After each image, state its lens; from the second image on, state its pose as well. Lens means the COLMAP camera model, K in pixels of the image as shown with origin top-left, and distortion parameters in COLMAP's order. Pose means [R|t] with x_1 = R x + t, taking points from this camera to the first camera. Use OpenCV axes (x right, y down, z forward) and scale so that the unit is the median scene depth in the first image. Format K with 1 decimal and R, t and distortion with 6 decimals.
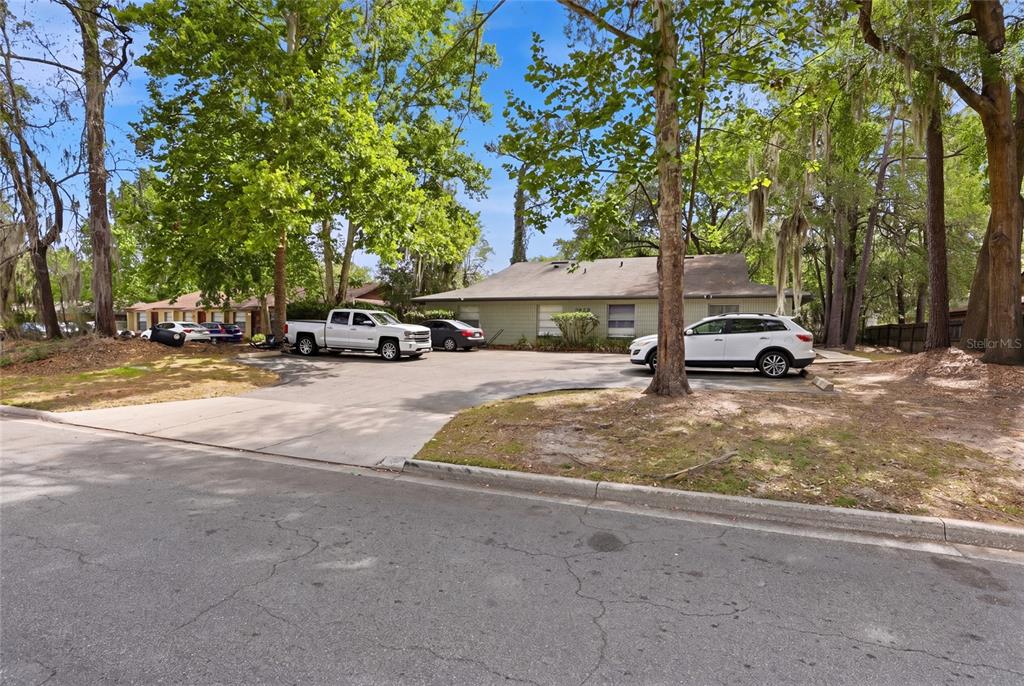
lens RADIAL K [[485.3, 0, 512.0], [0, 485.3, 343.0], [0, 0, 1]] dist [-0.021012, 0.000152]
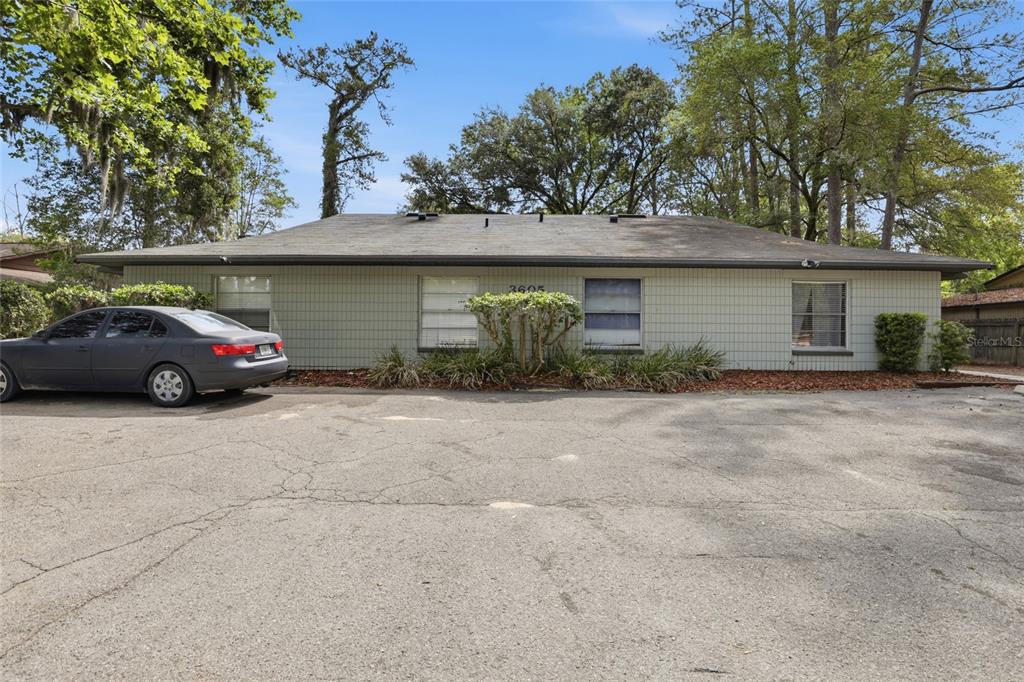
lens RADIAL K [[482.0, 0, 512.0], [0, 482.0, 341.0], [0, 0, 1]] dist [-0.023197, 0.000025]
pose [[0.921008, -0.013967, 0.389292, -0.043399], [0.013909, 0.999899, 0.002967, -0.023015], [-0.389294, 0.002682, 0.921109, 0.627251]]
